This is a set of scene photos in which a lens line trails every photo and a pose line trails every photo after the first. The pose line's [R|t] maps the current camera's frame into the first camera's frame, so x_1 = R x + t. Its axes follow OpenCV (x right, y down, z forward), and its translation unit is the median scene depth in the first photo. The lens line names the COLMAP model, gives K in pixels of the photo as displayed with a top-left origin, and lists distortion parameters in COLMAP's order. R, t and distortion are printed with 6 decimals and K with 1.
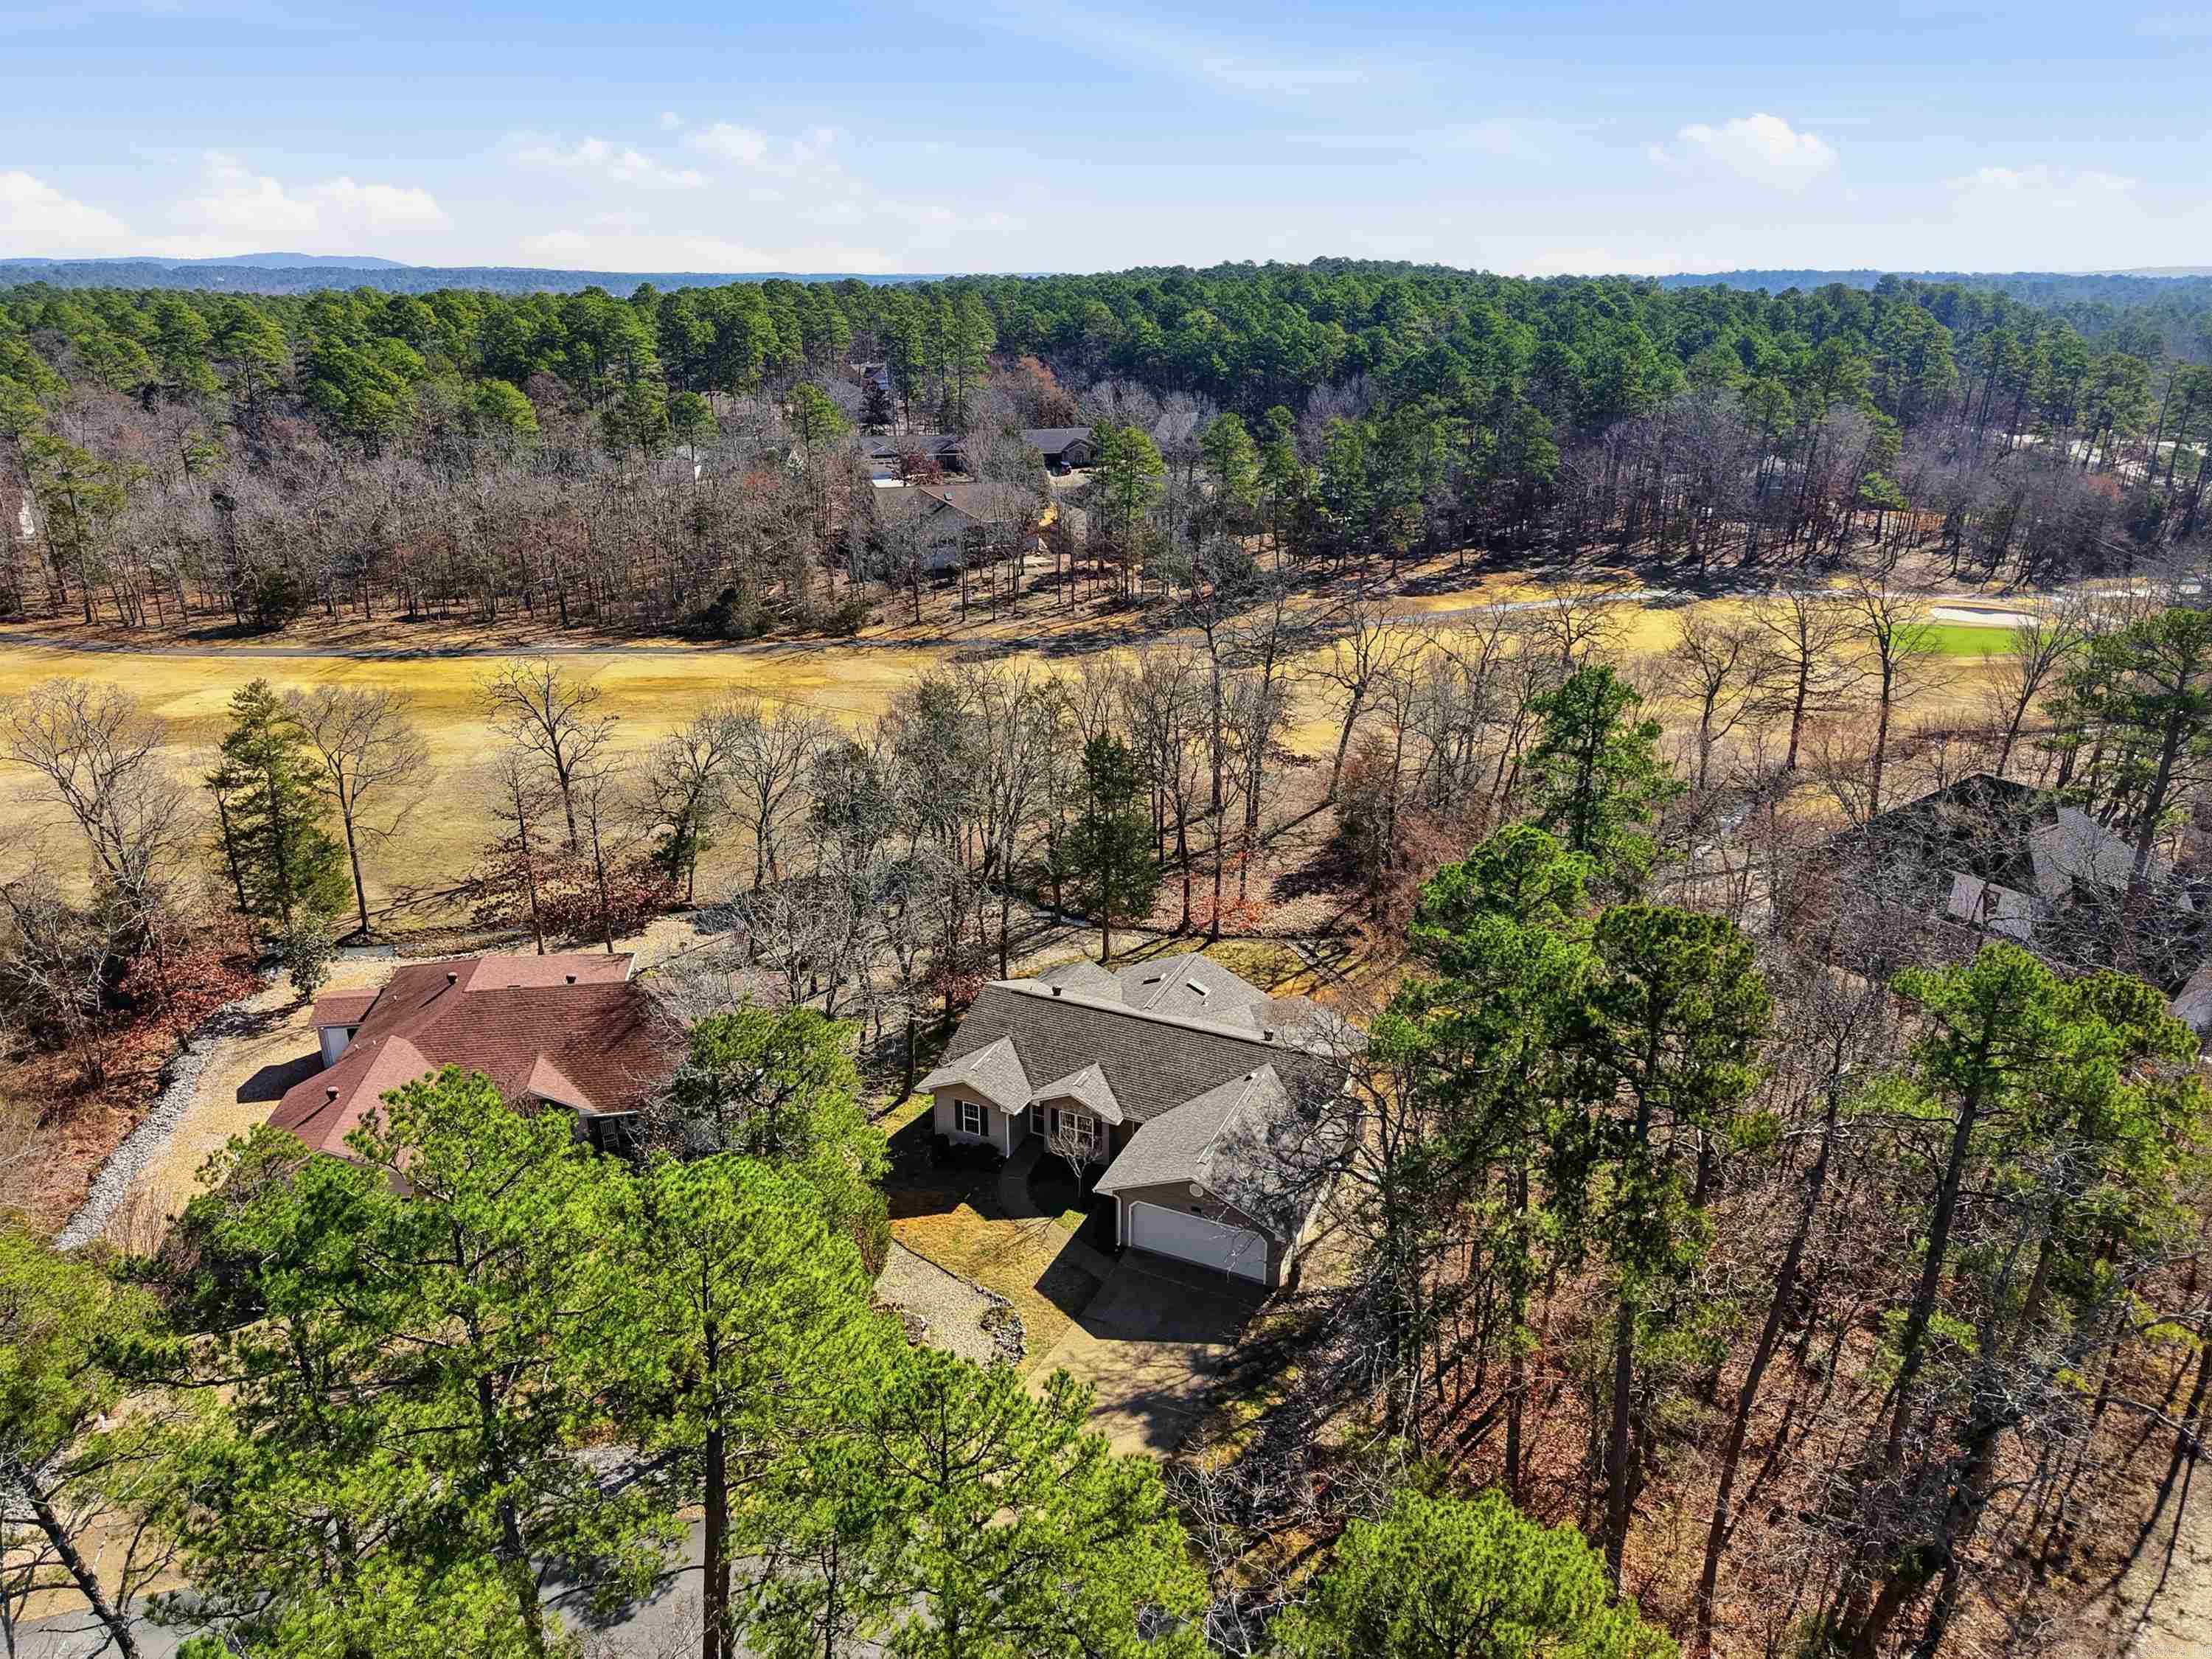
lens RADIAL K [[1497.2, 0, 1106.0], [0, 1497.2, 829.5], [0, 0, 1]] dist [0.002164, 0.002724]
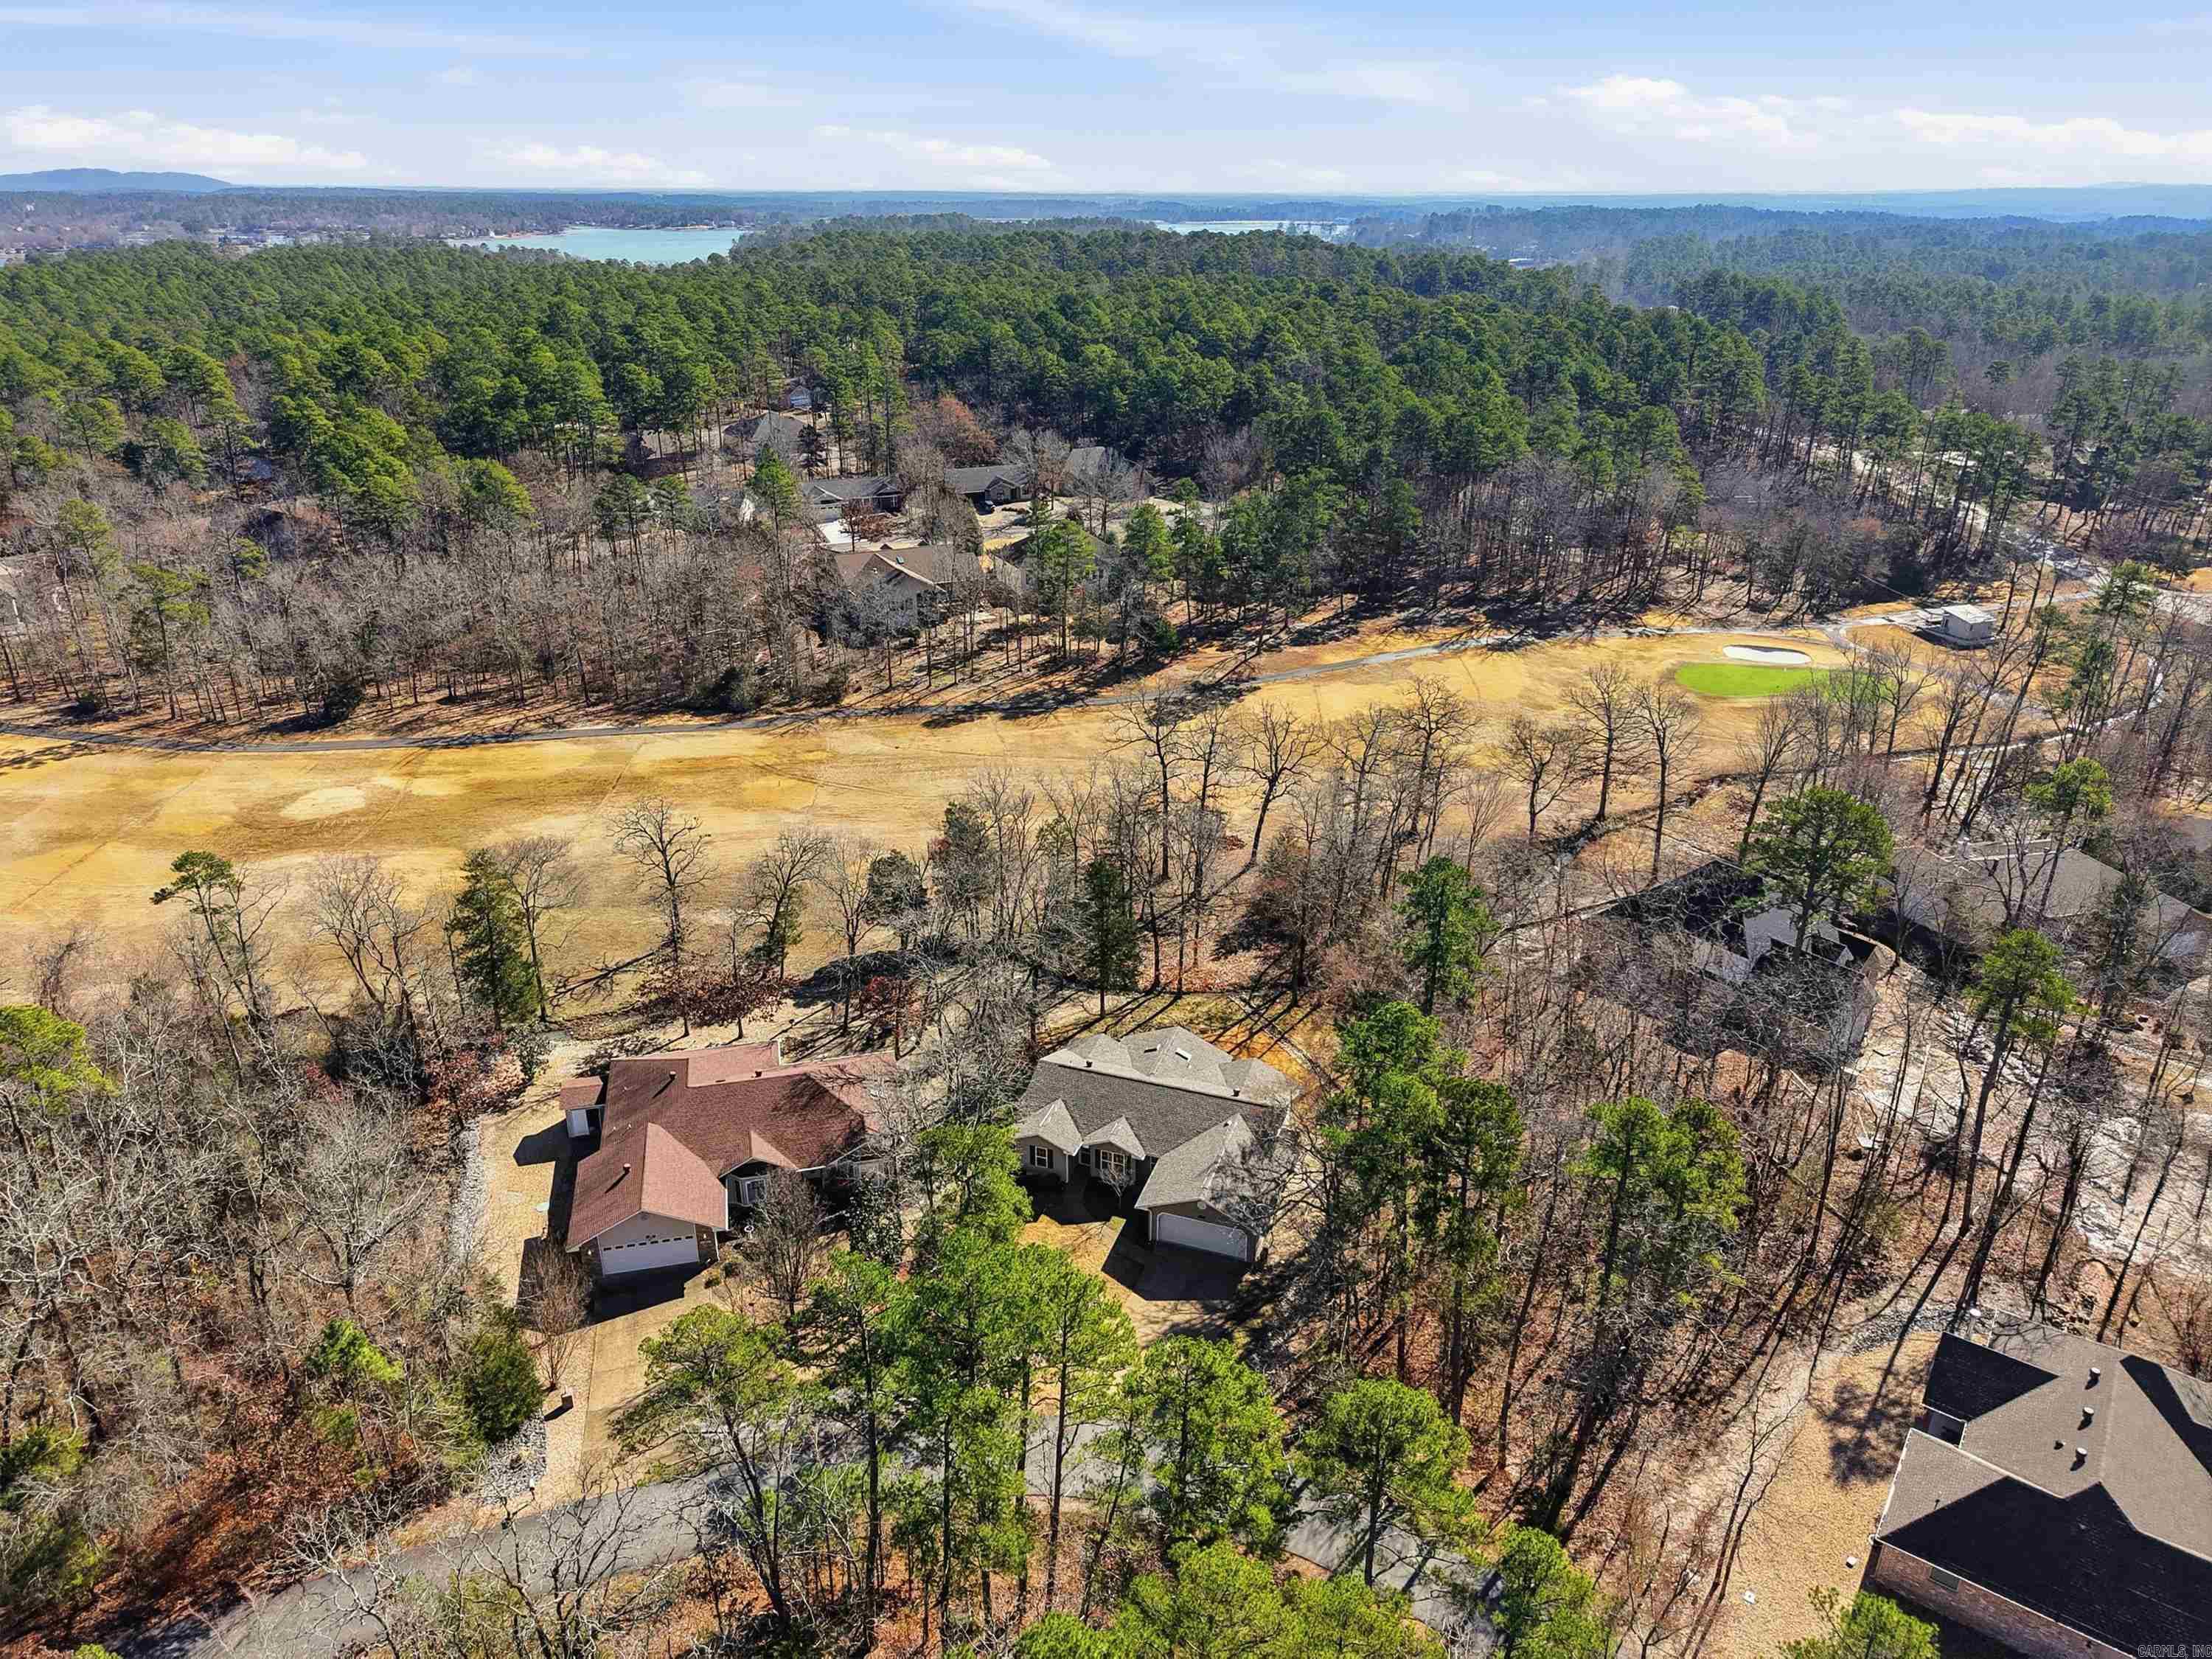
lens RADIAL K [[1497.2, 0, 1106.0], [0, 1497.2, 829.5], [0, 0, 1]] dist [0.002164, 0.002724]
pose [[0.996382, -0.032808, 0.078406, -0.091252], [0.028750, 0.998216, 0.052328, -0.145376], [-0.079983, -0.049884, 0.995547, -0.331014]]
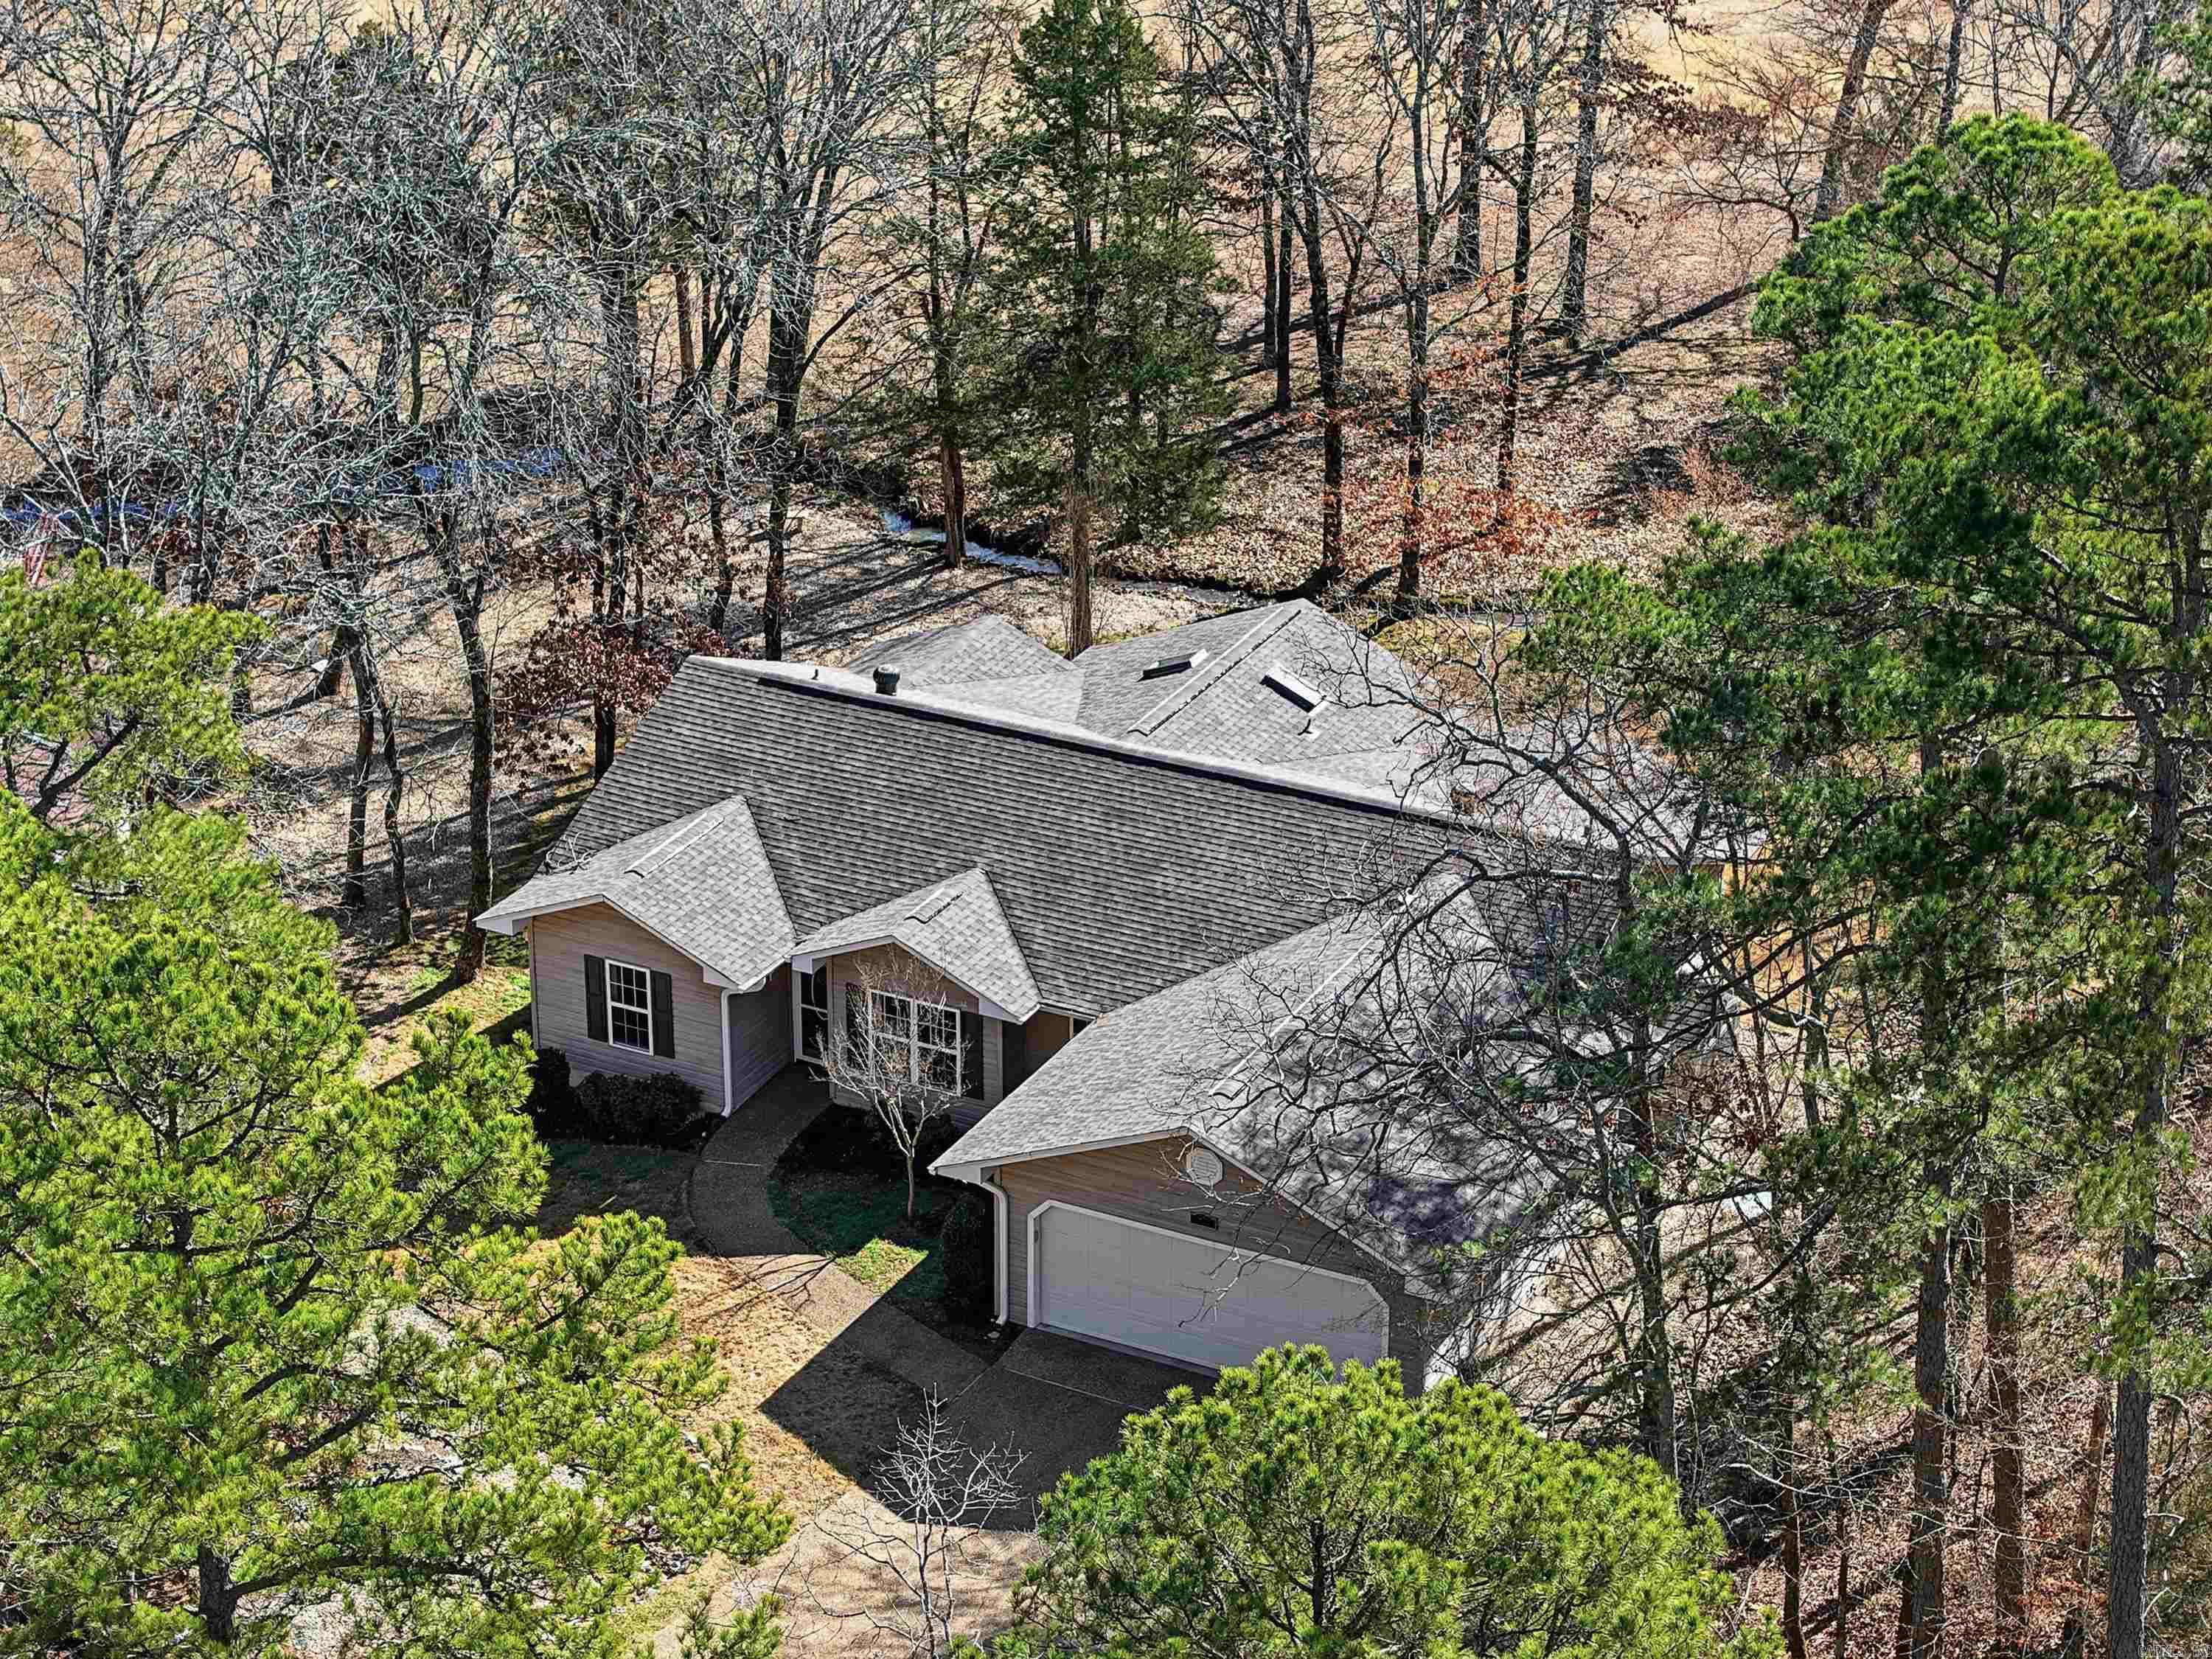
lens RADIAL K [[4815.2, 0, 1106.0], [0, 4815.2, 829.5], [0, 0, 1]] dist [-0.044511, -0.013699]
pose [[0.998576, 0.019124, -0.049803, 0.056767], [-0.015884, 0.997780, 0.064673, 0.050127], [0.050929, -0.063789, 0.996663, -0.104795]]
